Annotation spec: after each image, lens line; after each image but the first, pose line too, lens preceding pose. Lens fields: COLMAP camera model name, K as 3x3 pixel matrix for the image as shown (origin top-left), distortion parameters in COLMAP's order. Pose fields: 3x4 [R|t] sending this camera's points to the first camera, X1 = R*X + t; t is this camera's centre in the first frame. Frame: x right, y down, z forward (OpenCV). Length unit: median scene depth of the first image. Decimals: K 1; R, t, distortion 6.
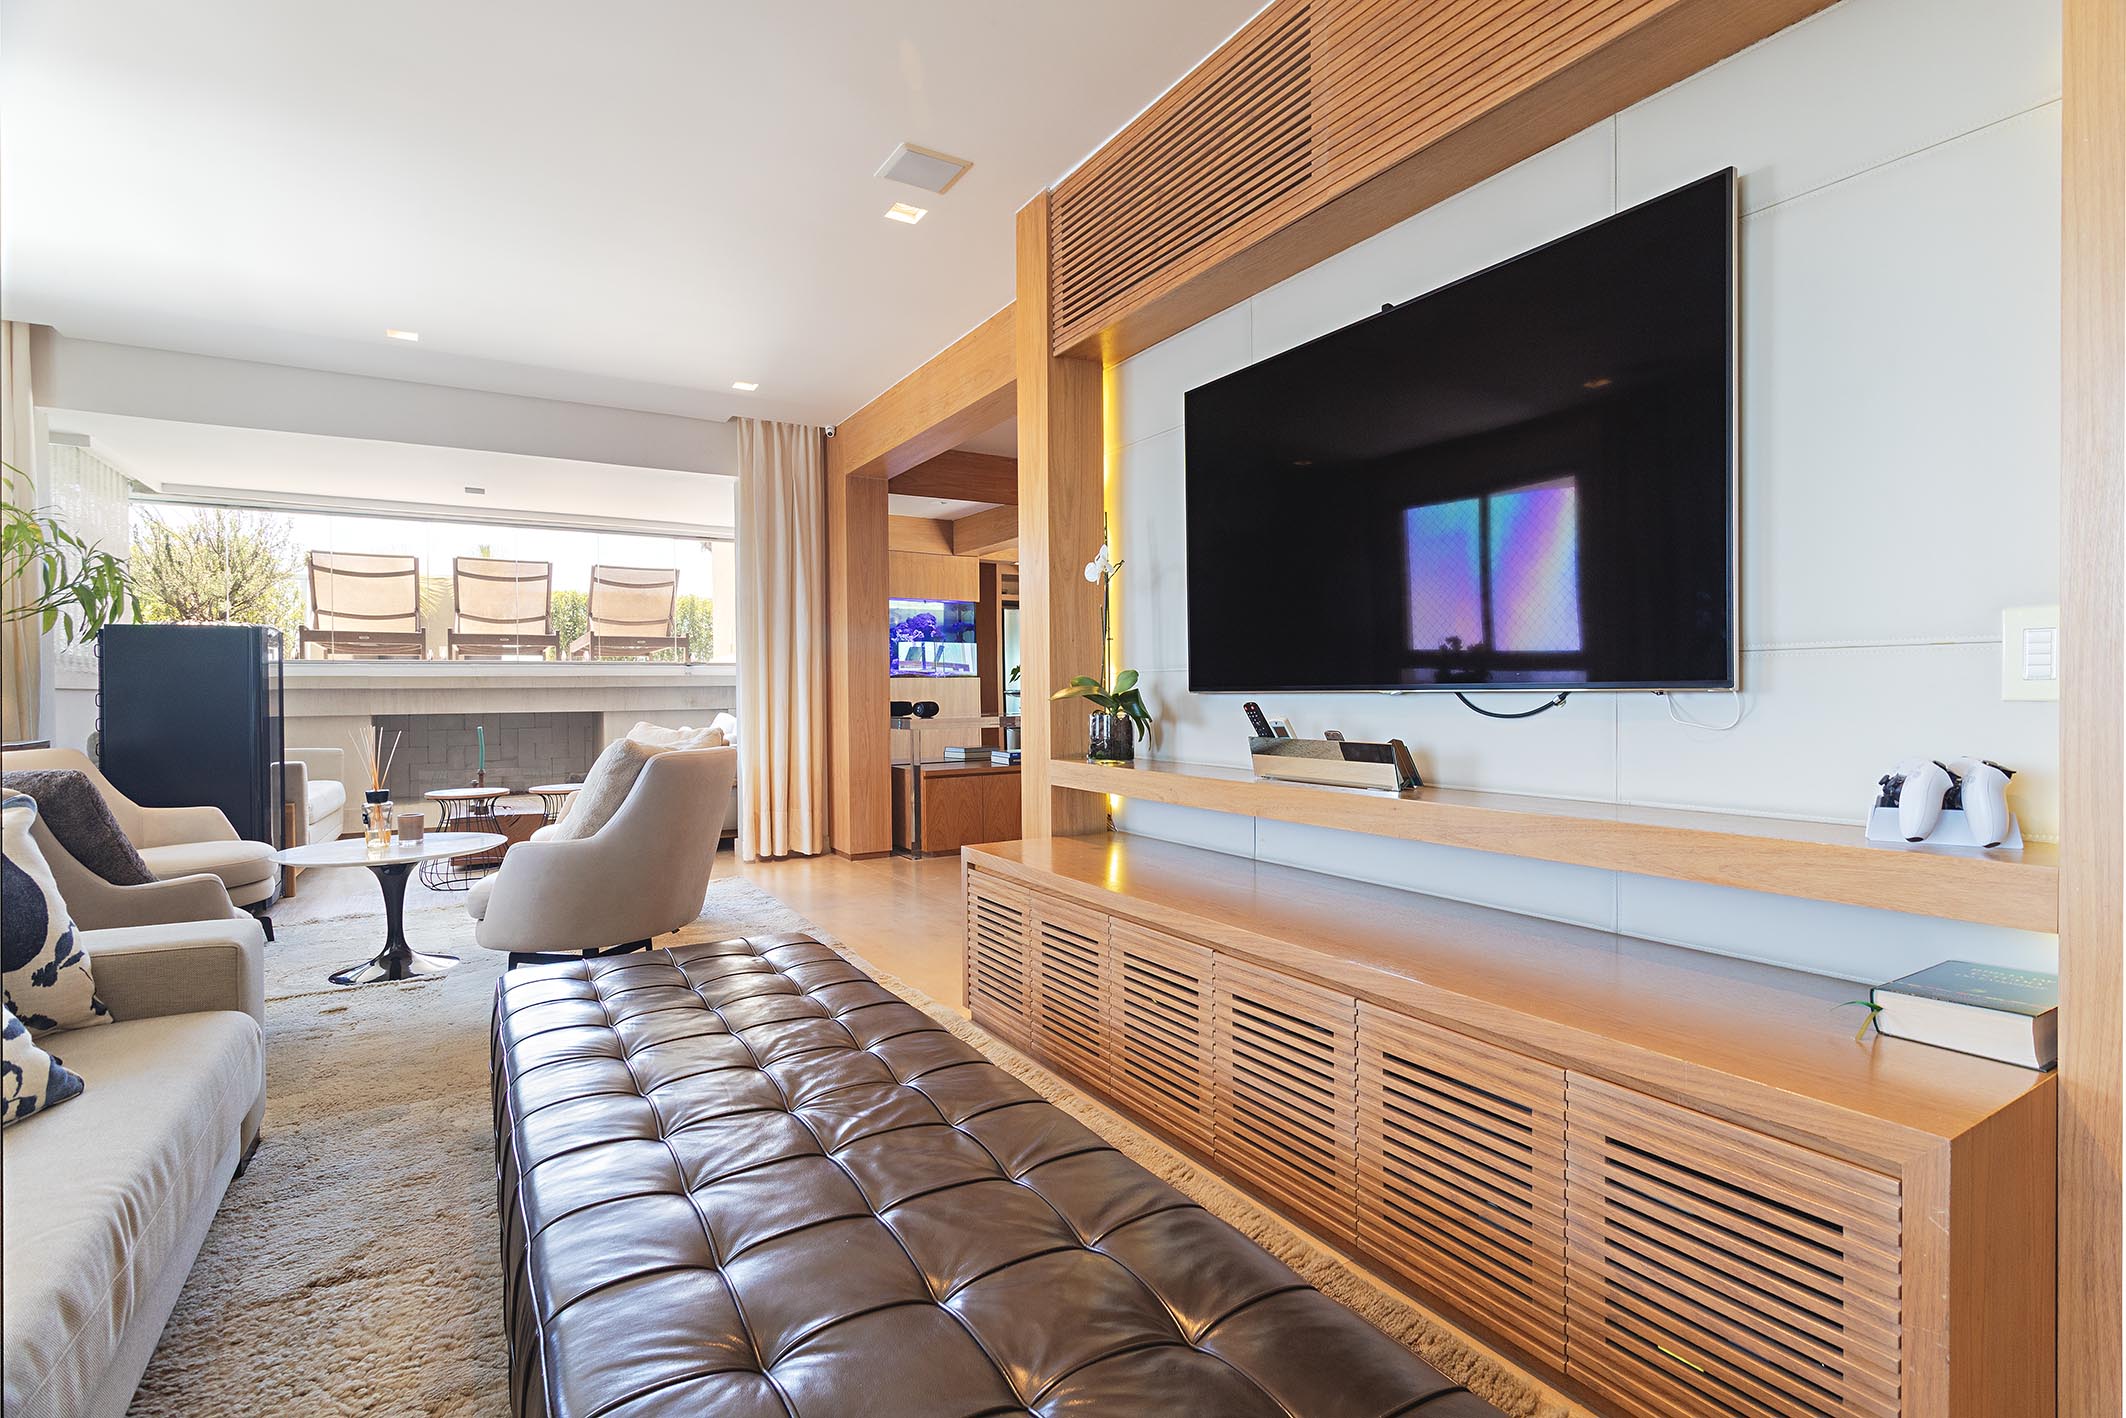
lens RADIAL K [[1012.8, 0, 1012.2], [0, 1012.8, 714.9], [0, 0, 1]] dist [0.004435, 0.001141]
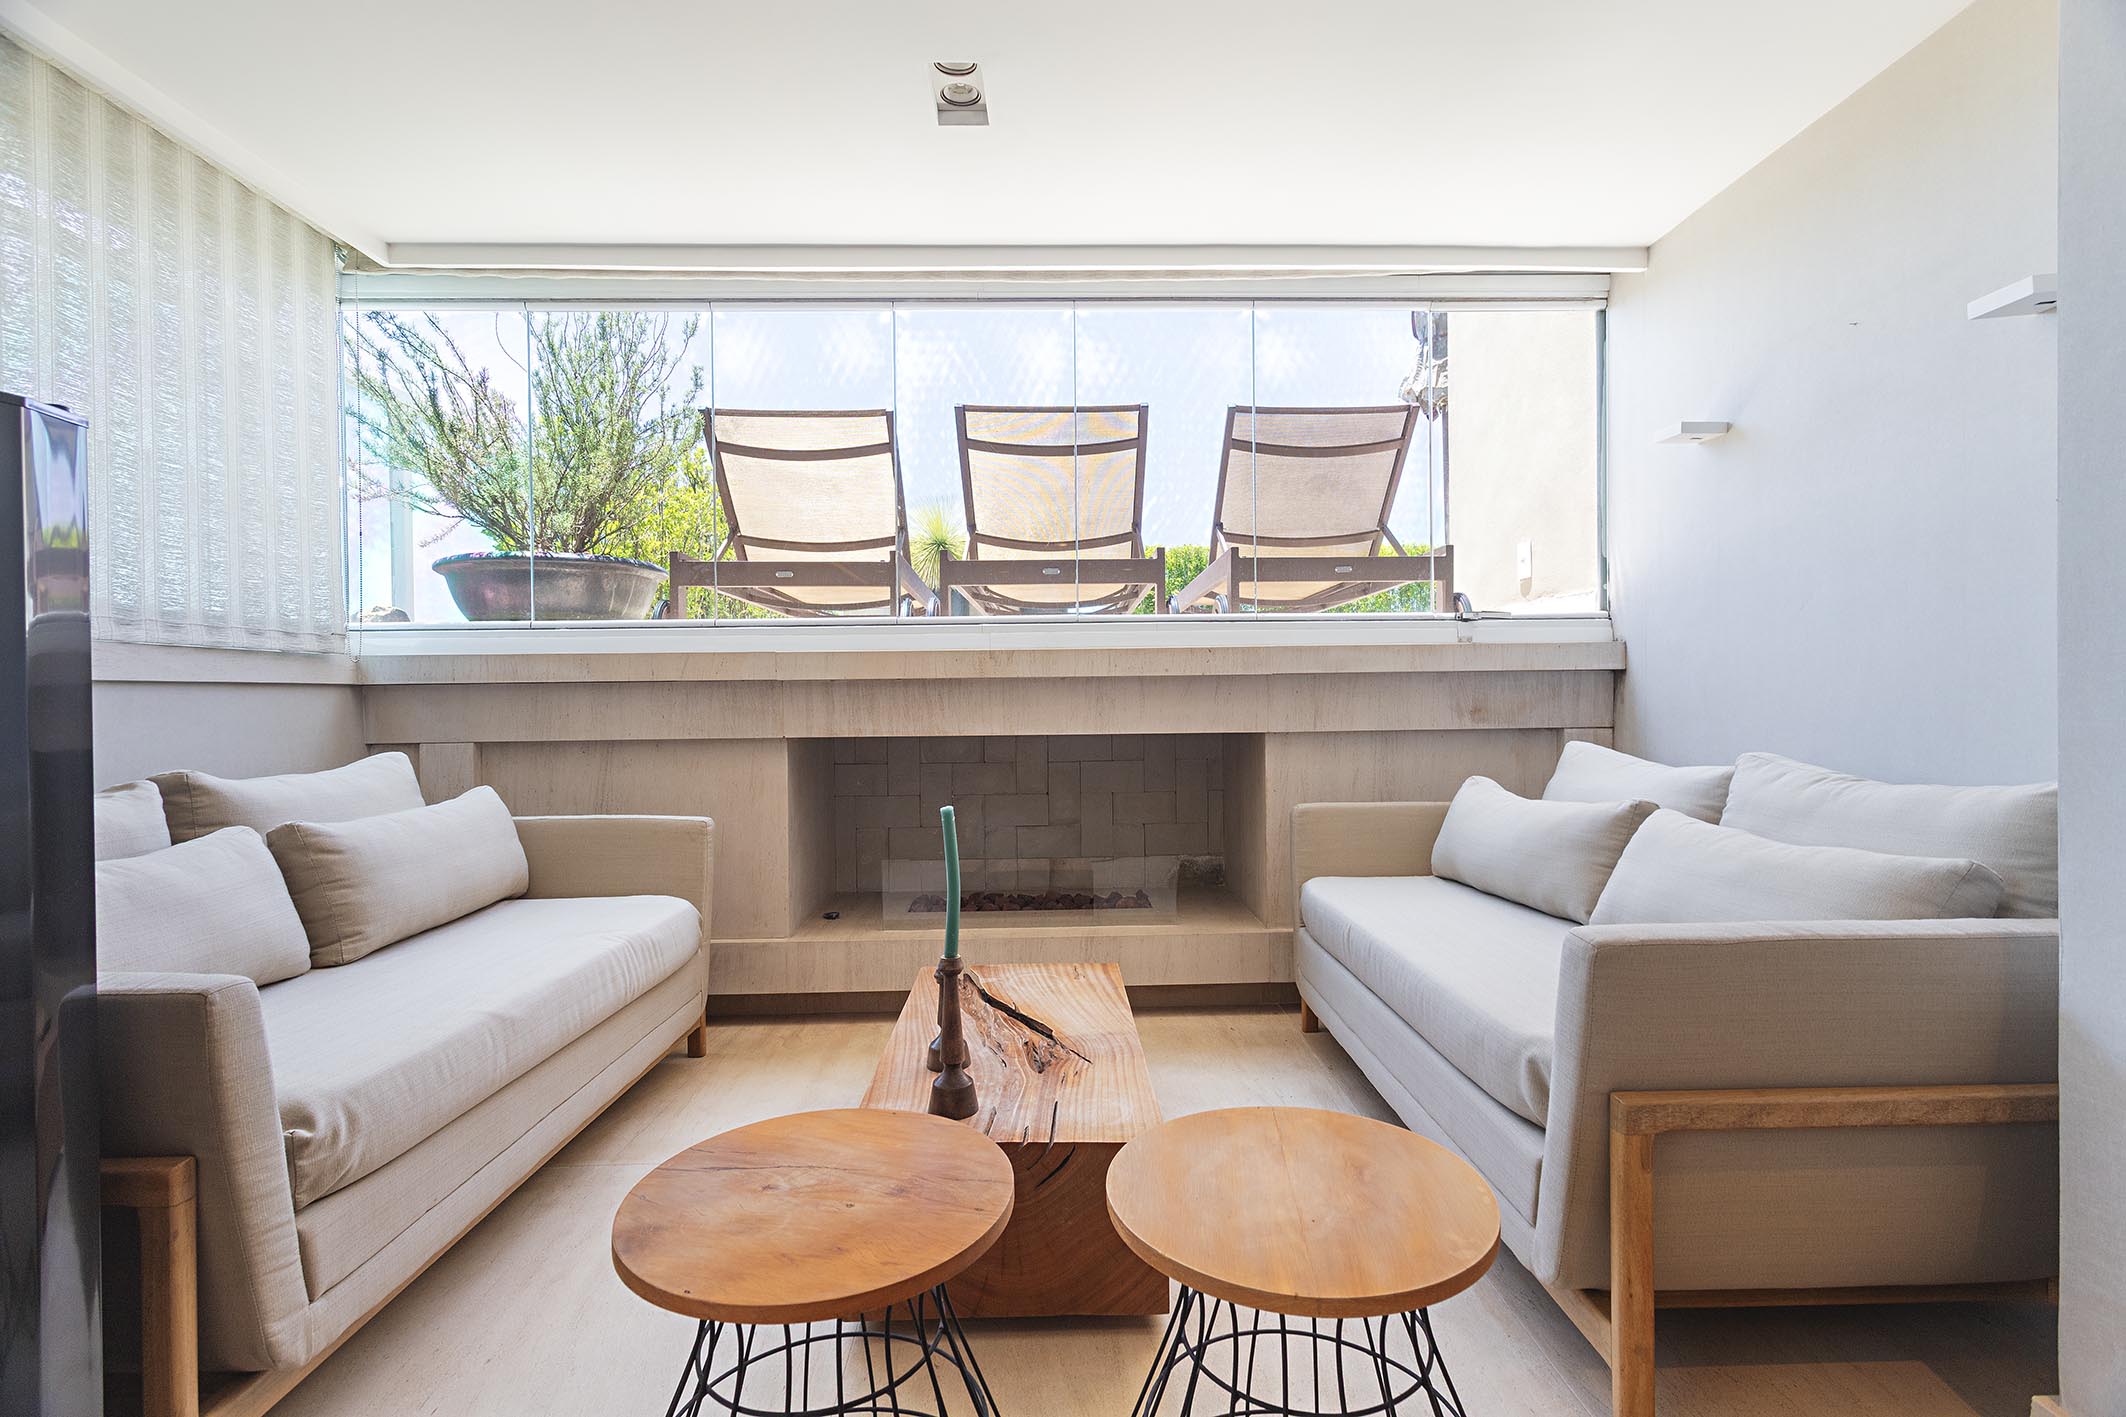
lens RADIAL K [[911.1, 0, 1046.0], [0, 911.1, 700.8], [0, 0, 1]] dist [-0.000080, 0.000117]
pose [[0.886023, -0.000628, -0.463640, -0.344389], [-0.007328, 0.999855, -0.015358, -0.011531], [0.463583, 0.017005, 0.885890, 0.702780]]
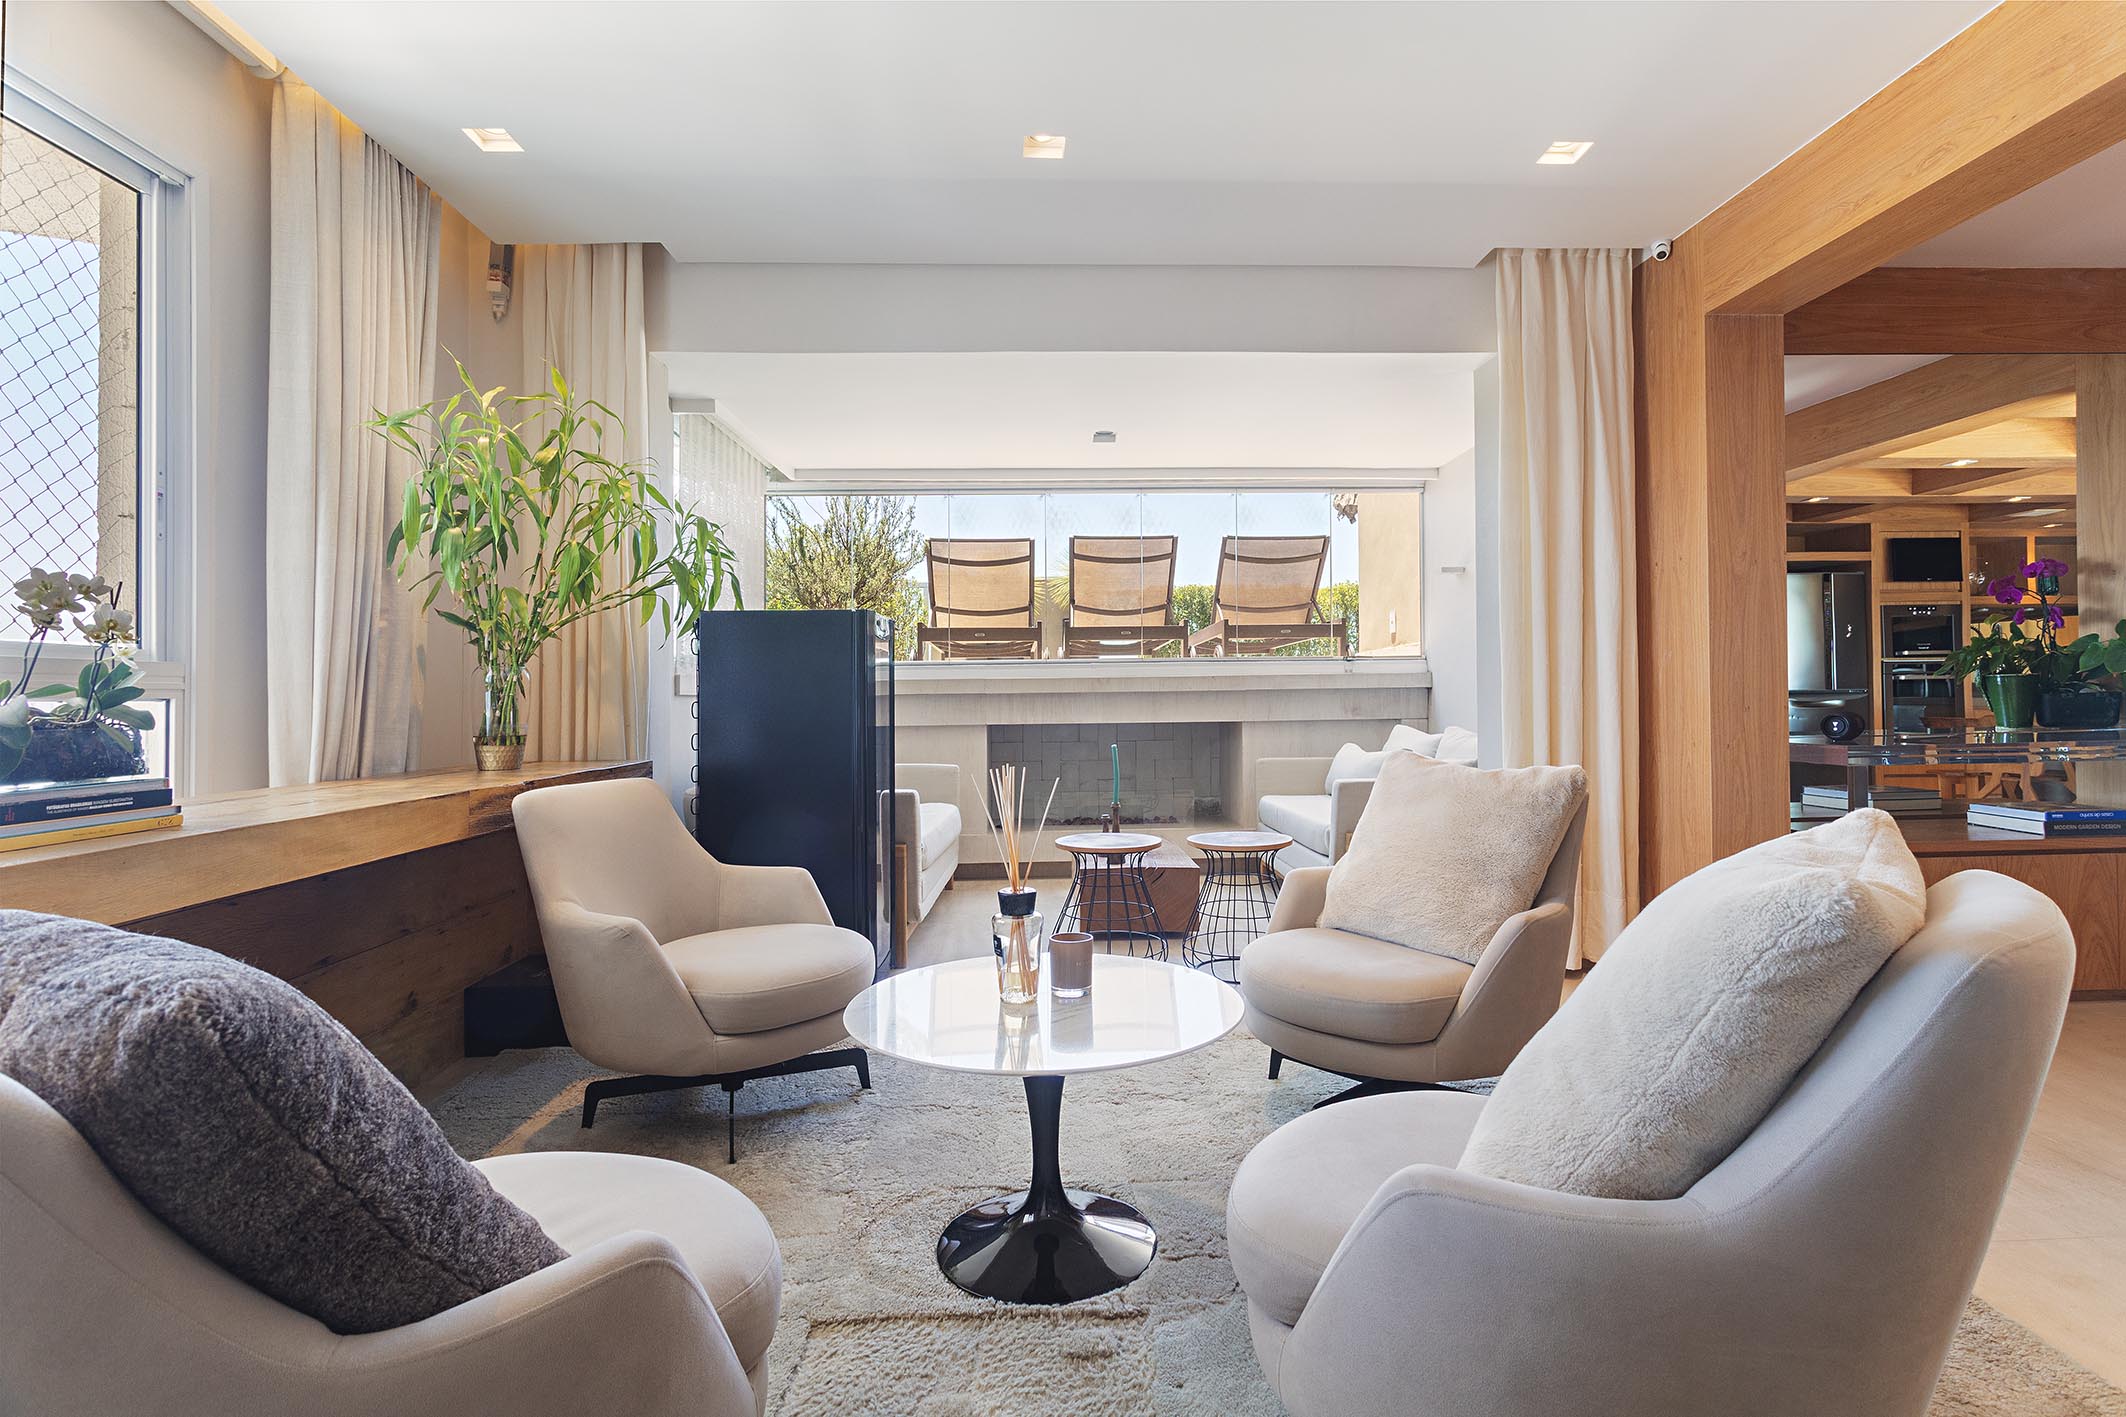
lens RADIAL K [[886.8, 0, 1069.1], [0, 886.8, 689.7], [0, 0, 1]] dist [0.009952, 0.000527]
pose [[0.898318, -0.006849, -0.439293, -0.249352], [-0.005613, 0.999618, -0.027062, -0.009479], [0.439310, 0.026776, 0.897936, 0.372292]]
